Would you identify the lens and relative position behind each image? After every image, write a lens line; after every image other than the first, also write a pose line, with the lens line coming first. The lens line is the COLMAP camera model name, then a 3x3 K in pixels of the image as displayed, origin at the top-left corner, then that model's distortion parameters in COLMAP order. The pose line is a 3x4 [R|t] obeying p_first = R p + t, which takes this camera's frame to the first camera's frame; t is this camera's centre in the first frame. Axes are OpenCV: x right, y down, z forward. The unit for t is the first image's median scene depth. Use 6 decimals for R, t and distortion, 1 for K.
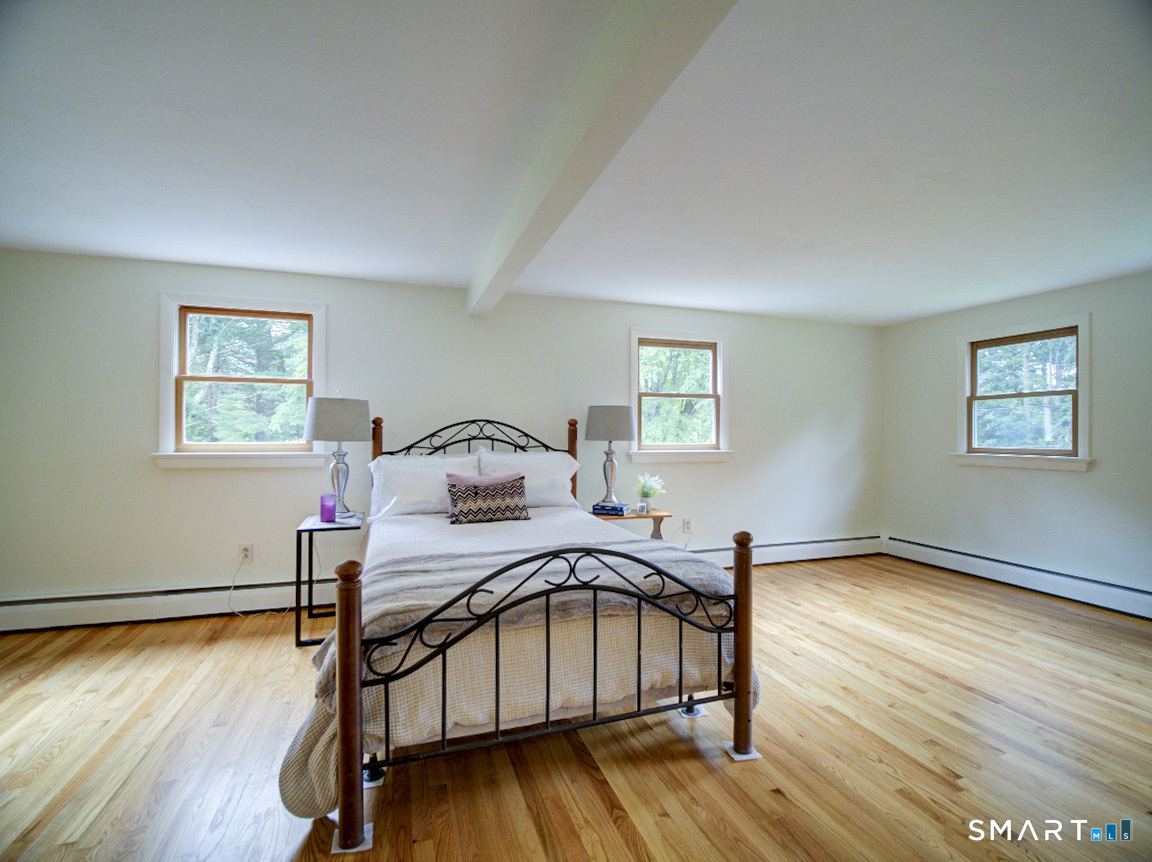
lens RADIAL K [[529.0, 0, 577.9], [0, 529.0, 434.6], [0, 0, 1]] dist [-0.011285, -0.001162]
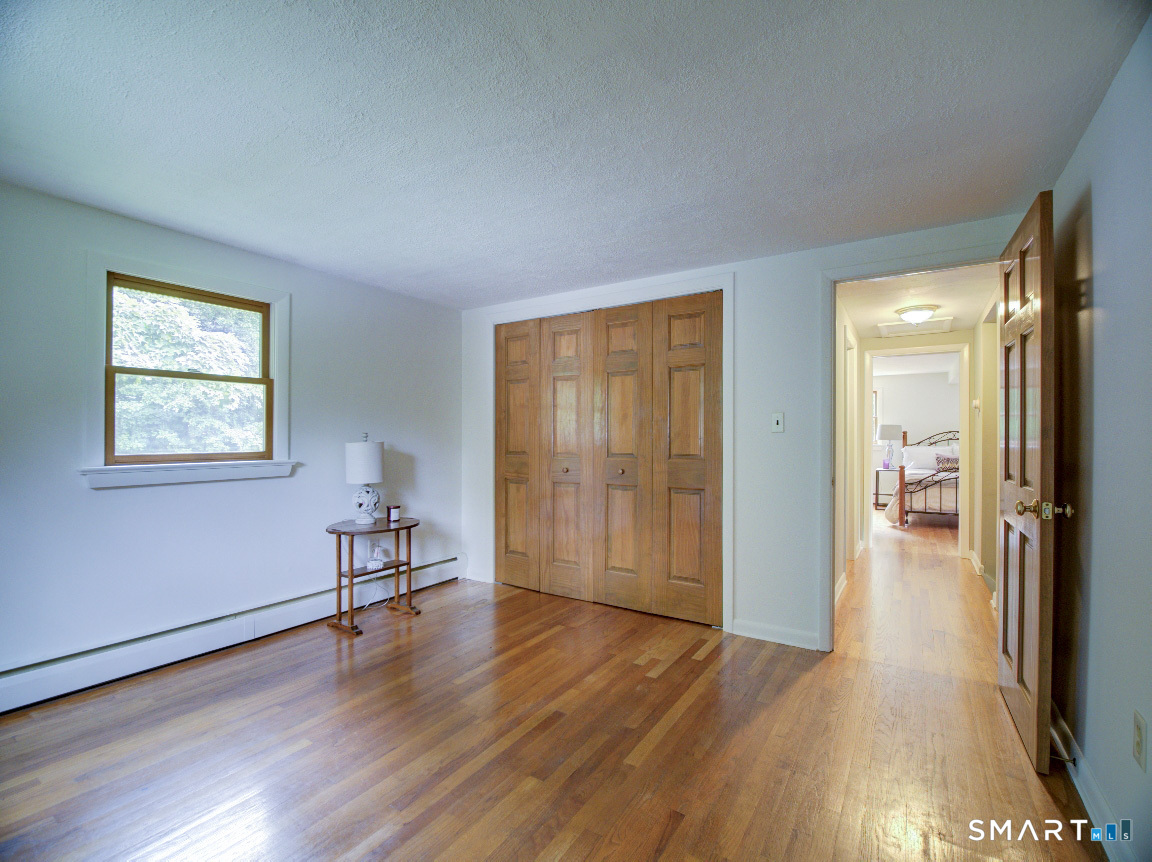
lens RADIAL K [[529.0, 0, 577.9], [0, 529.0, 434.6], [0, 0, 1]] dist [-0.011285, -0.001162]
pose [[0.622531, -0.005045, -0.782579, 0.661118], [0.003955, 0.999987, -0.003300, -0.013430], [0.782585, -0.001041, 0.622543, -1.917810]]
